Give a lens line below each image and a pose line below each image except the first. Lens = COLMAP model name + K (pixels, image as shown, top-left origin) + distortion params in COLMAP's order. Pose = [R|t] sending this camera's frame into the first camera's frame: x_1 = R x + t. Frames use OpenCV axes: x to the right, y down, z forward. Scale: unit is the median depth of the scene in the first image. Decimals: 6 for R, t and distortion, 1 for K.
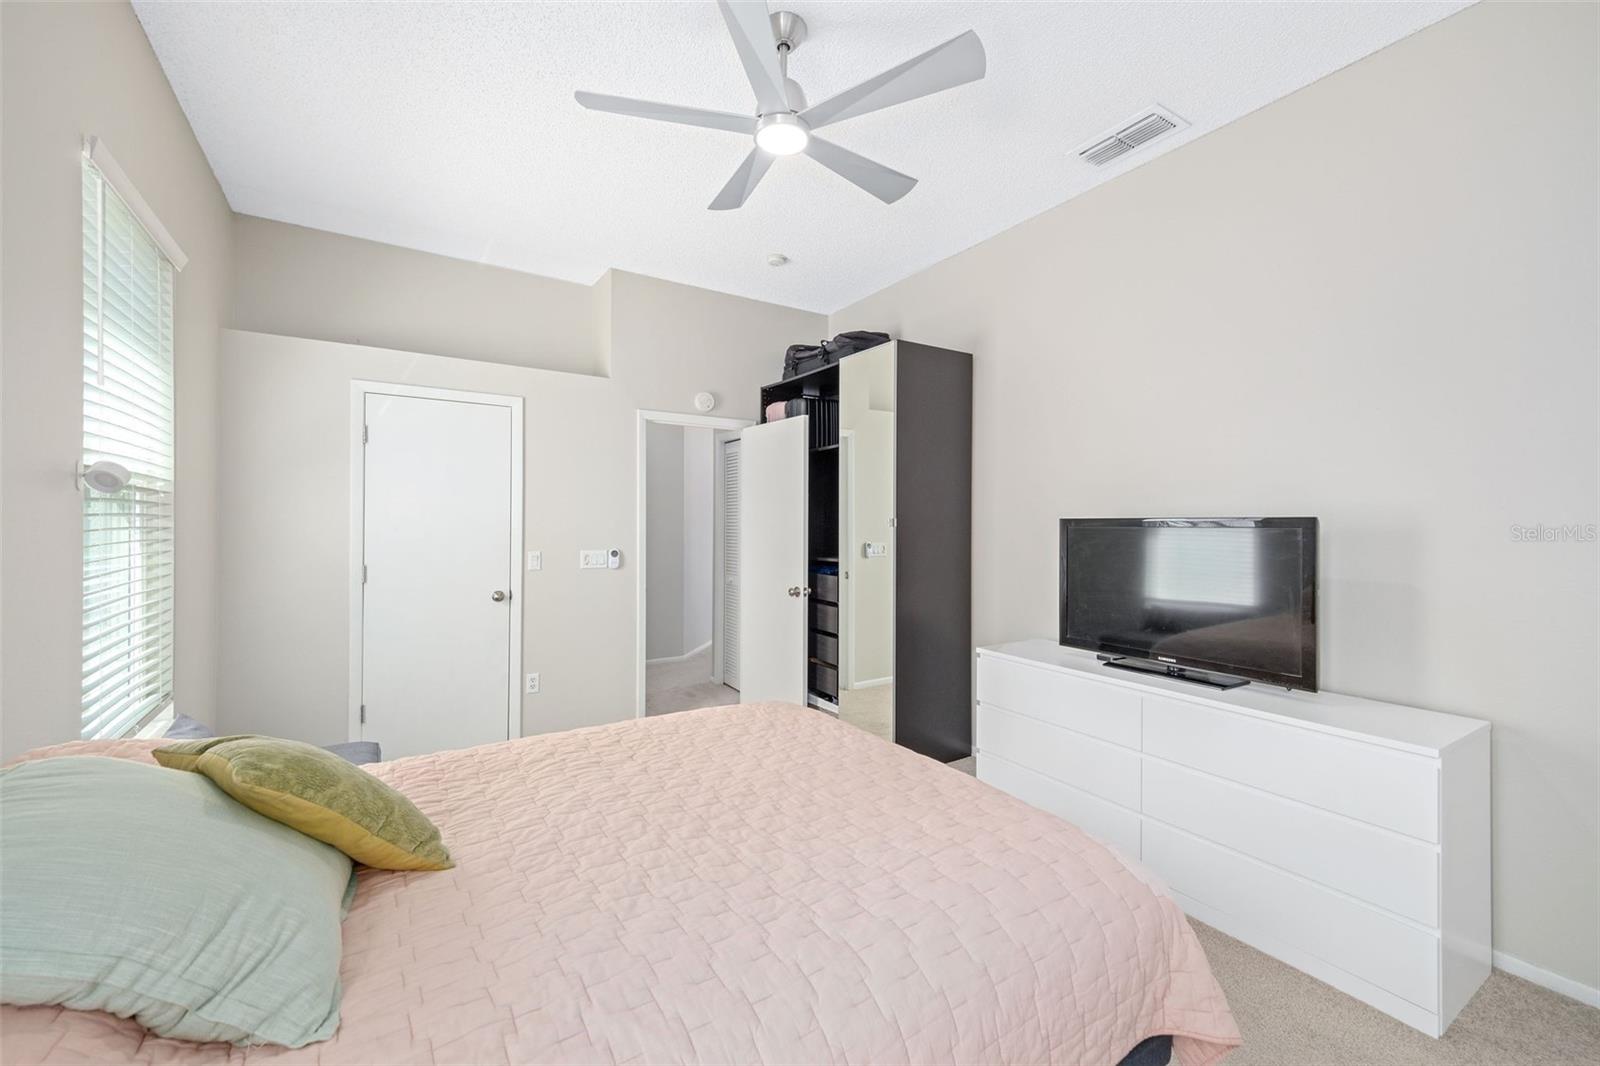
lens RADIAL K [[634.5, 0, 800.0], [0, 634.5, 533.0], [0, 0, 1]] dist [0.000826, 0.000050]
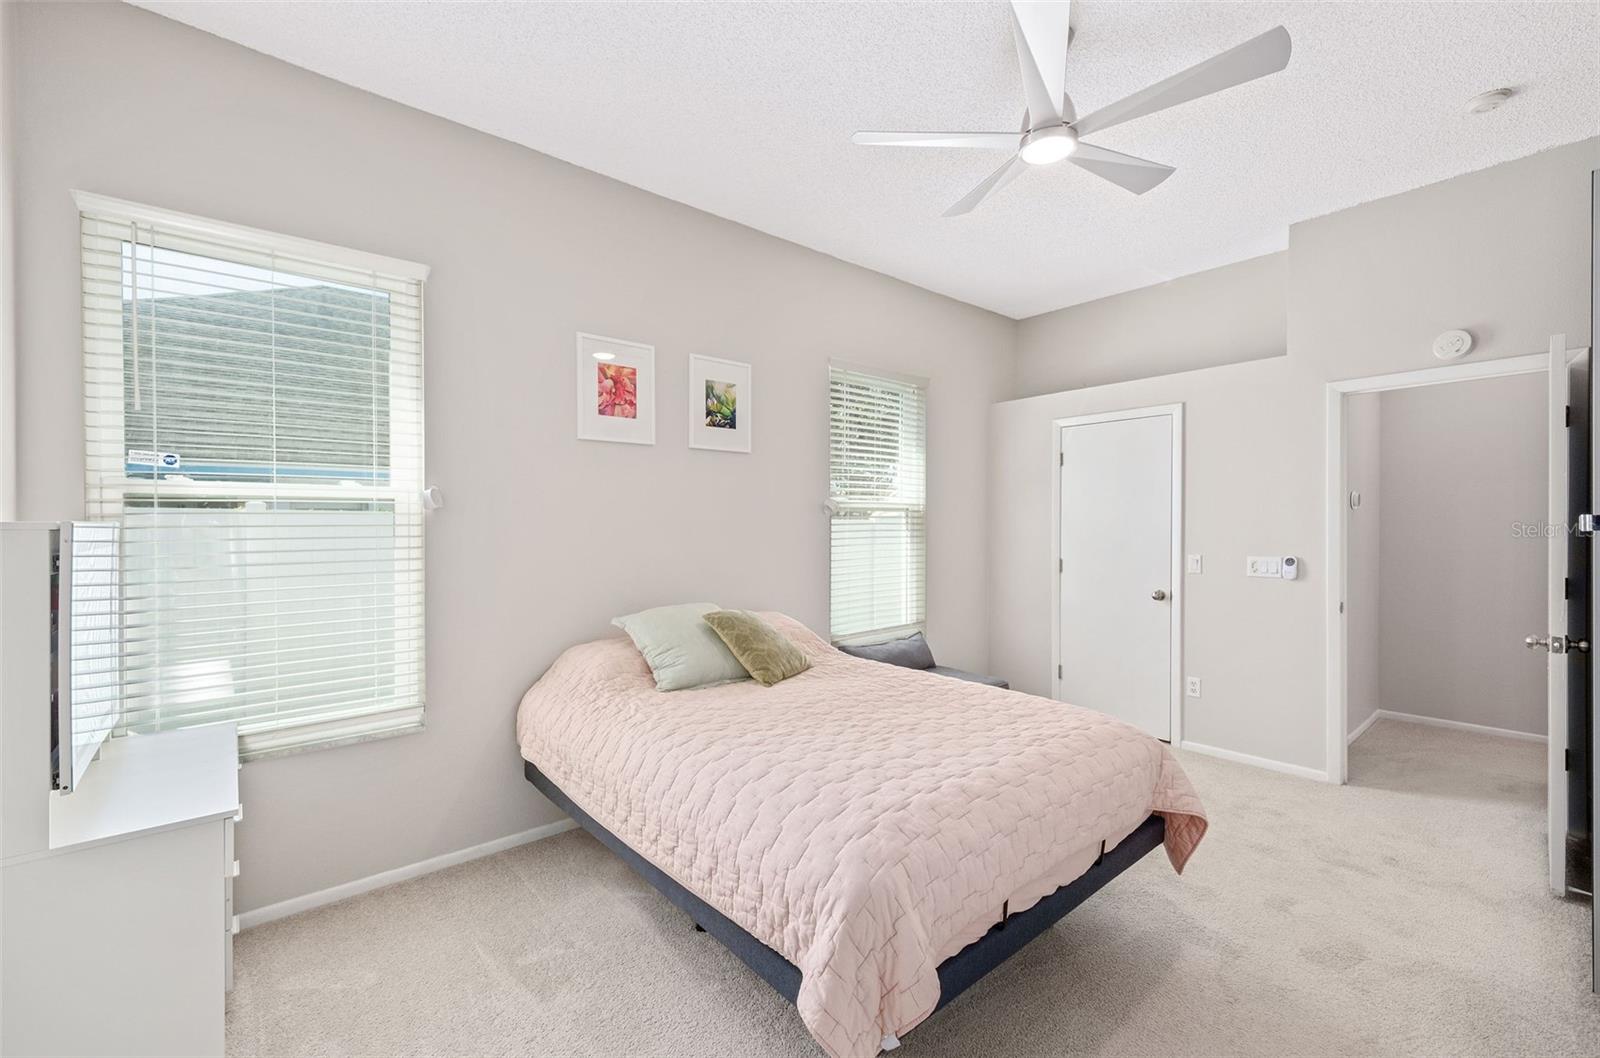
lens RADIAL K [[669.6, 0, 800.0], [0, 669.6, 529.0], [0, 0, 1]] dist [-0.001046, -0.000287]
pose [[0.121127, 0.002558, -0.992634, 0.546530], [-0.006767, 0.999976, 0.001751, -0.008777], [0.992614, 0.006505, 0.121141, 0.260316]]
